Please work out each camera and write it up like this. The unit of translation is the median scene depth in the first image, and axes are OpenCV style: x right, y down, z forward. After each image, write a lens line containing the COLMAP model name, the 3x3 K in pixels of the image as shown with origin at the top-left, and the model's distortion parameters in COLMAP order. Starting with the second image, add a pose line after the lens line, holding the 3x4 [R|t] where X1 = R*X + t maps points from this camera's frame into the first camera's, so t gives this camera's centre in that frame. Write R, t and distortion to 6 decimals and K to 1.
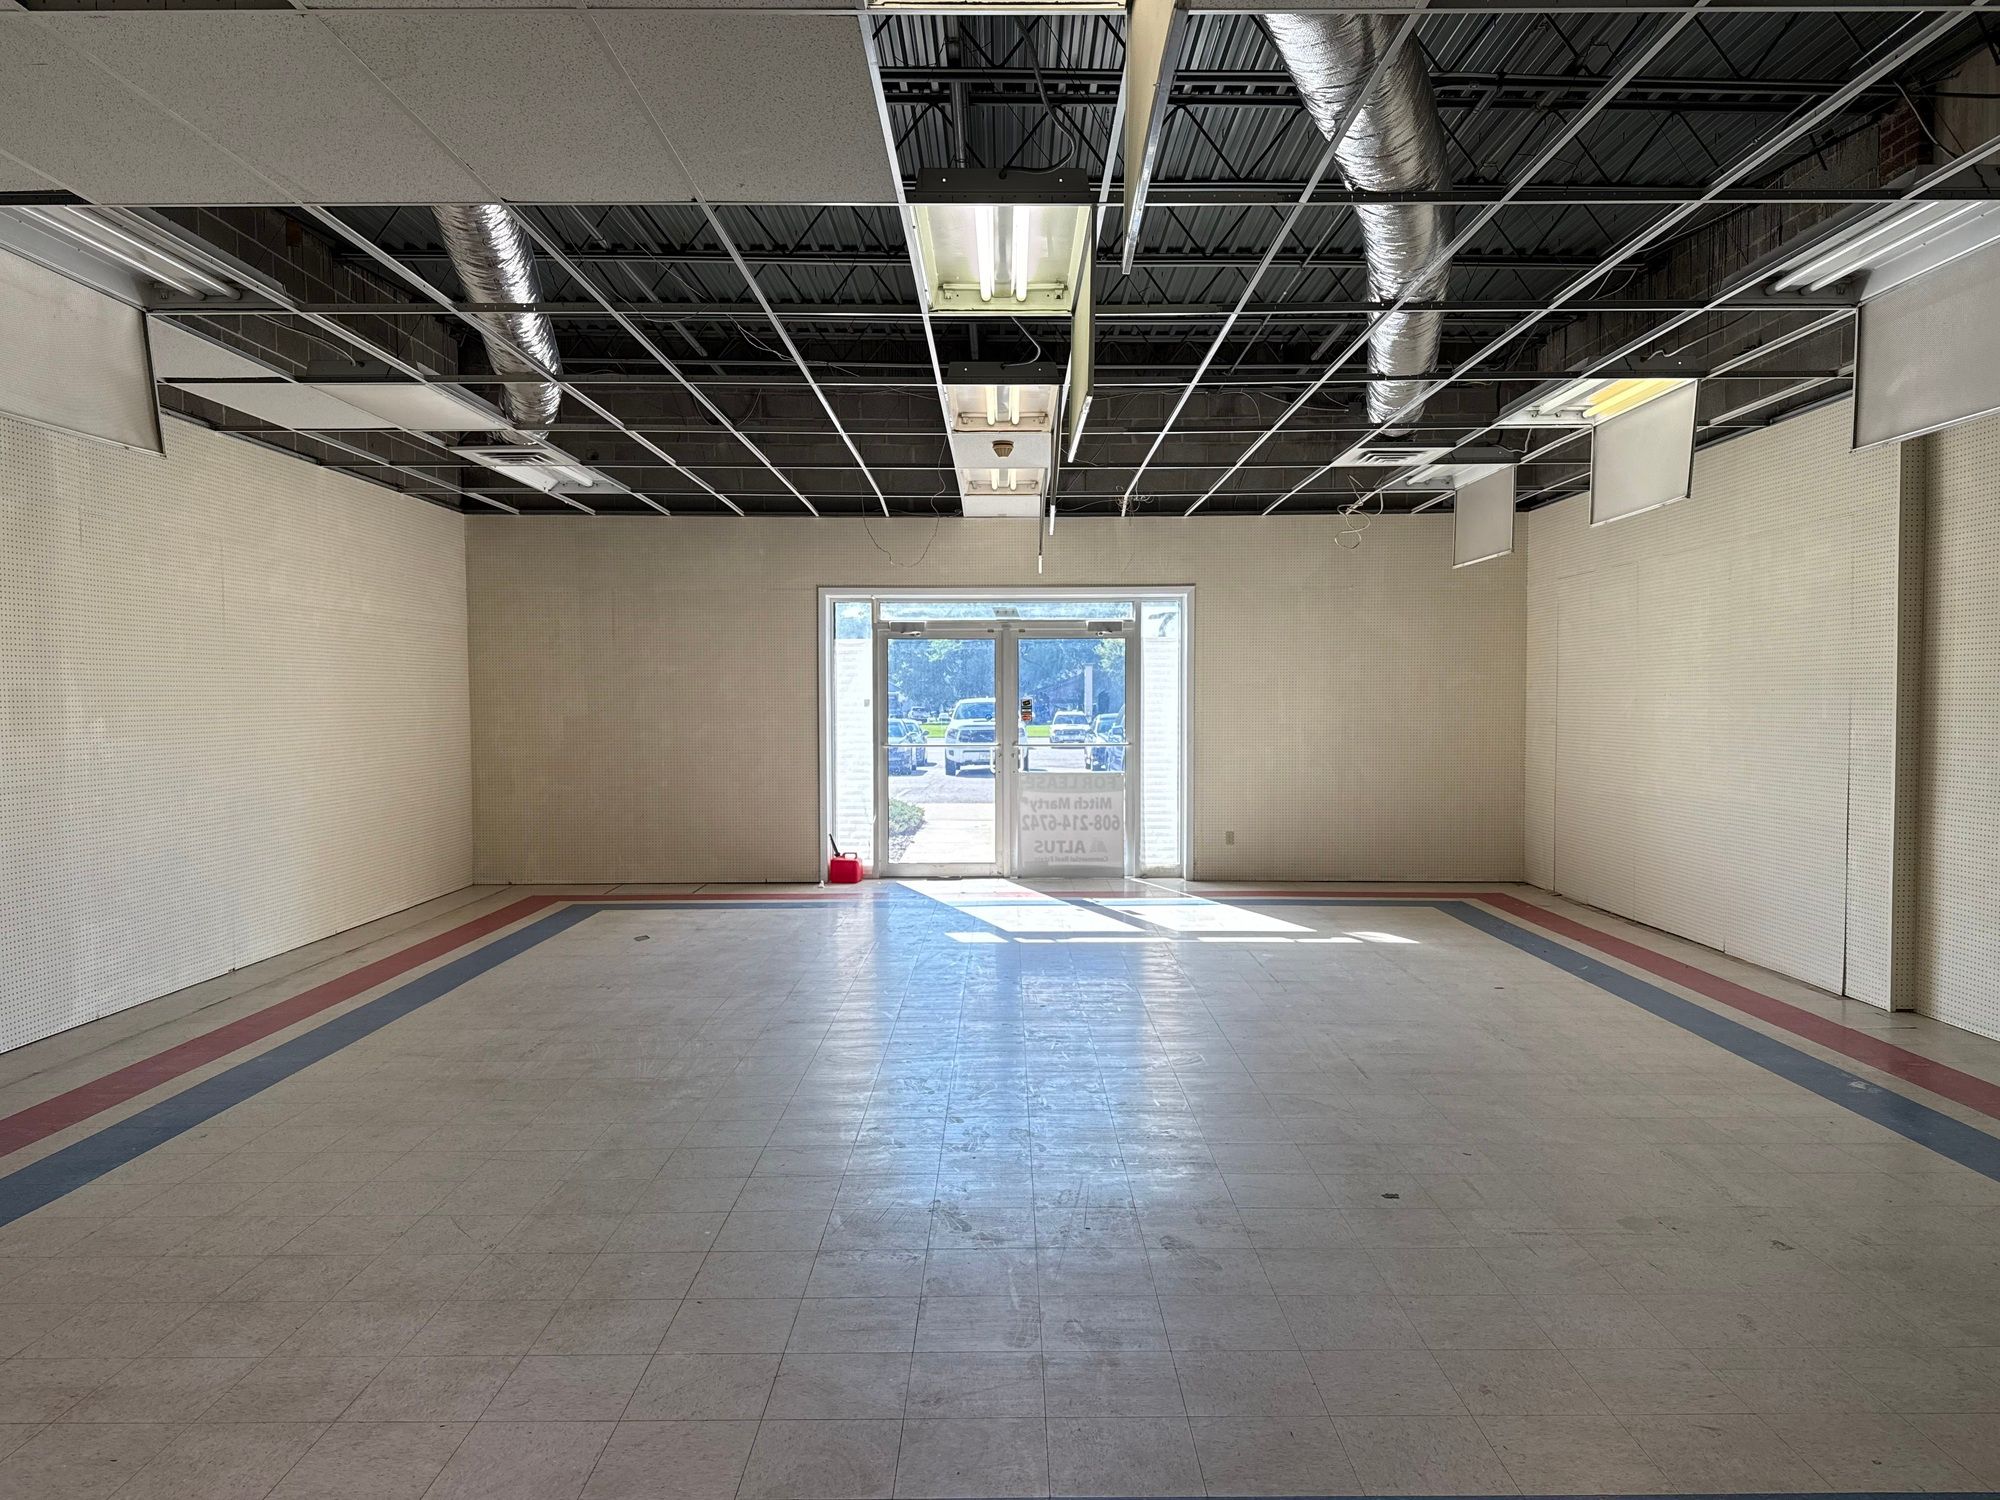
lens RADIAL K [[1397.9, 0, 1003.8], [0, 1397.9, 752.8], [0, 0, 1]] dist [0.027277, -0.025820]
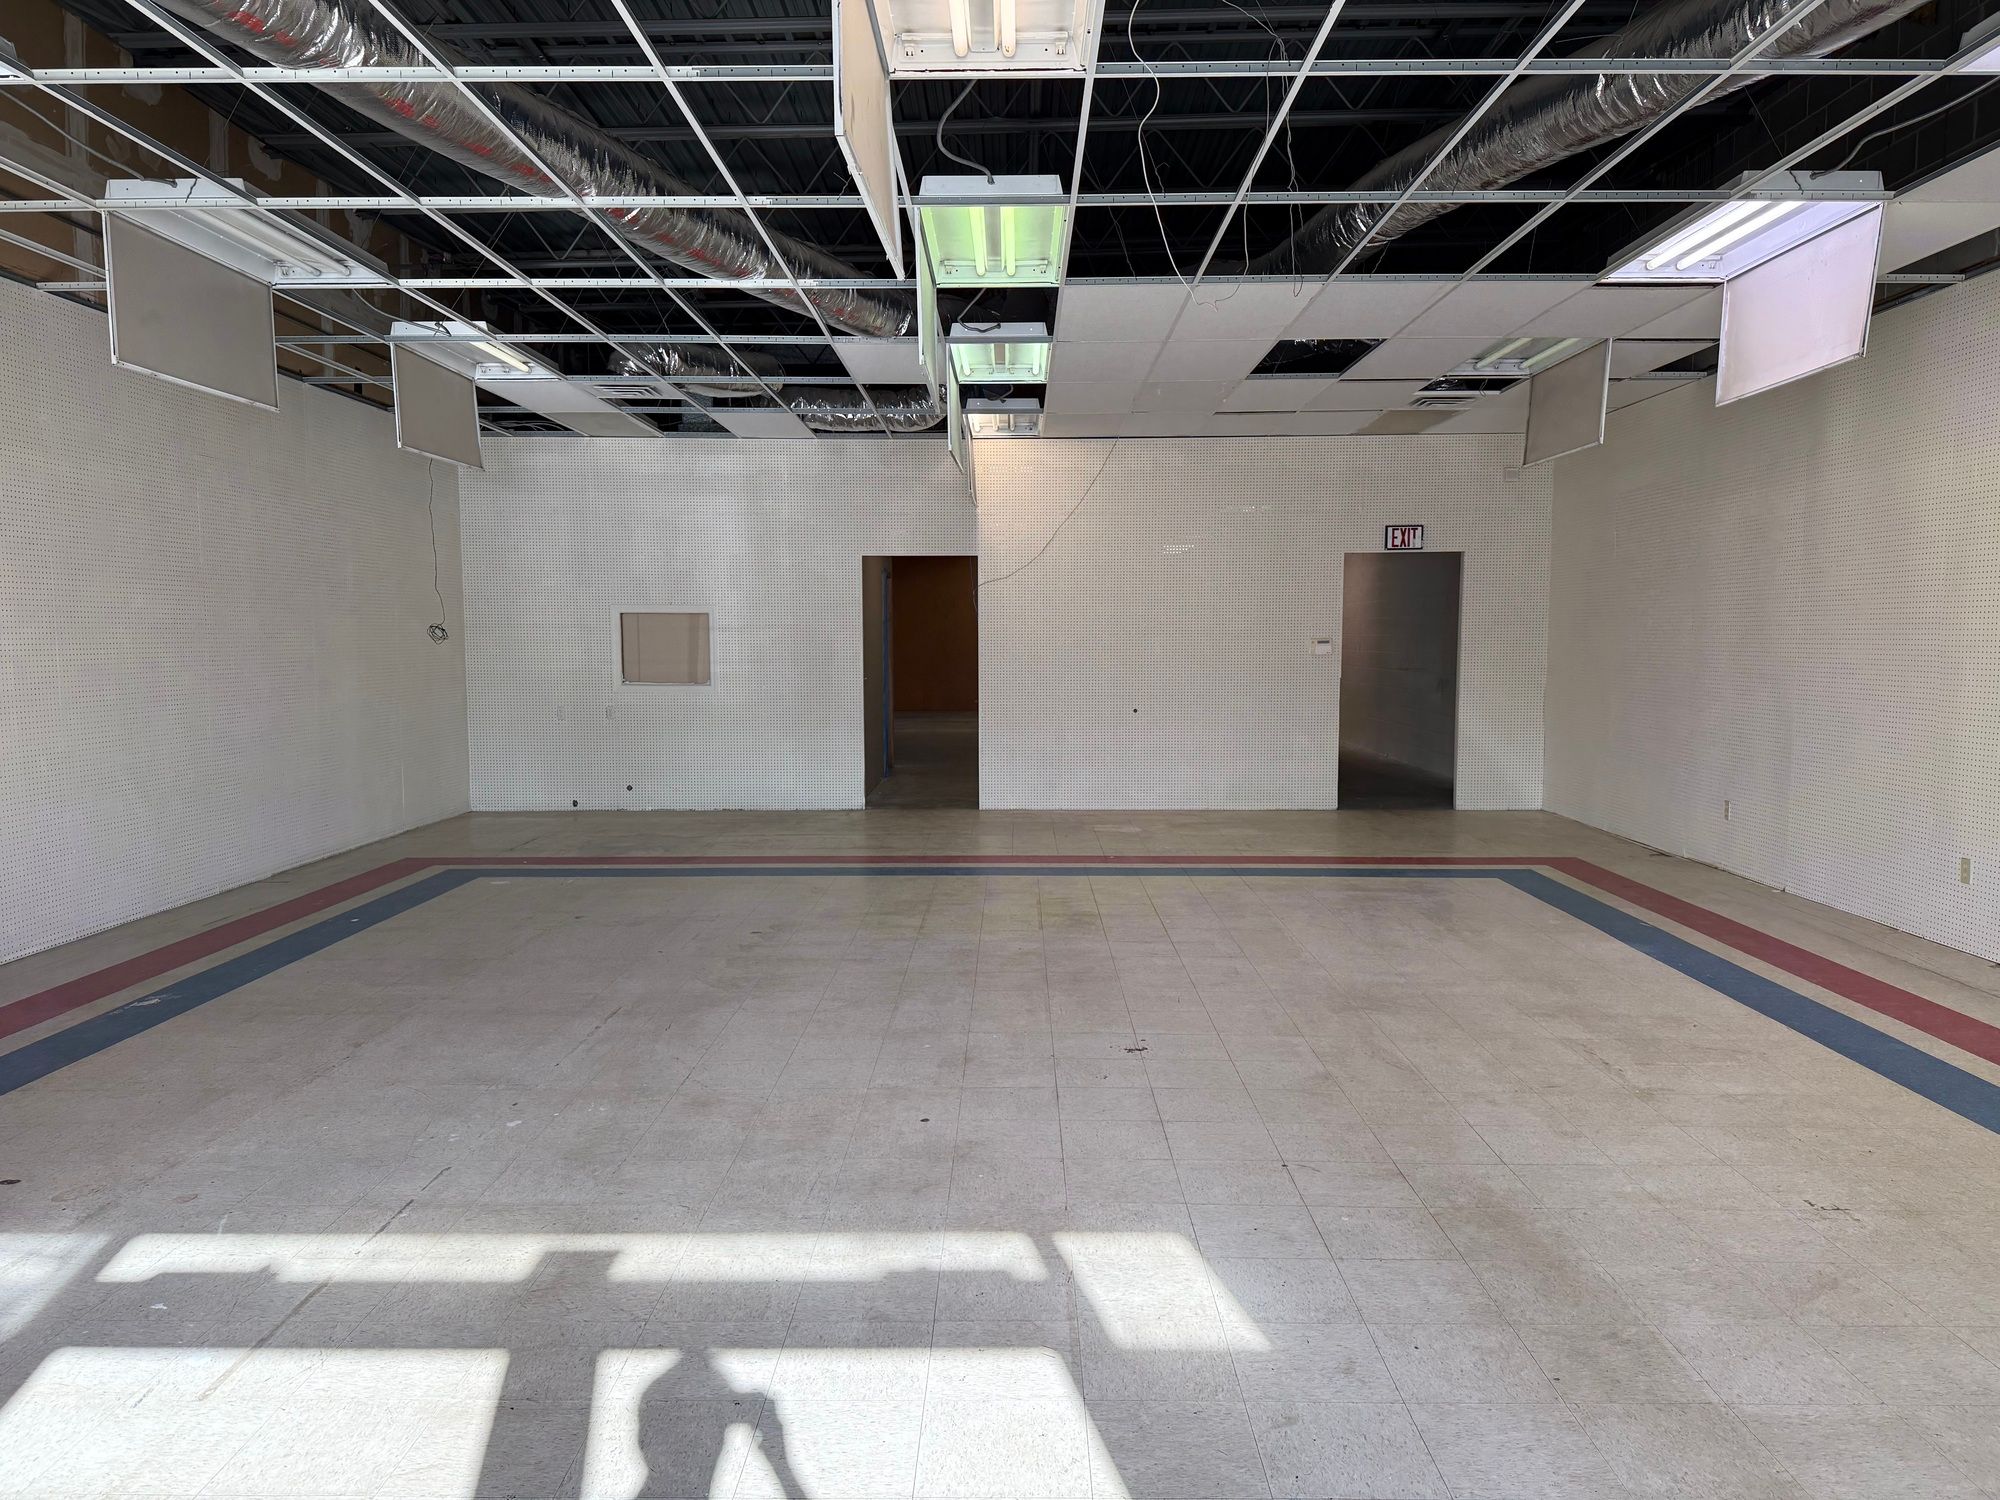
lens RADIAL K [[1397.9, 0, 1001.9], [0, 1397.9, 748.8], [0, 0, 1]] dist [0.027277, -0.025820]
pose [[0.999798, 0.014210, 0.014194, 0.003054], [-0.014939, 0.998503, 0.052623, -0.005064], [-0.013425, -0.052825, 0.998514, 0.256705]]
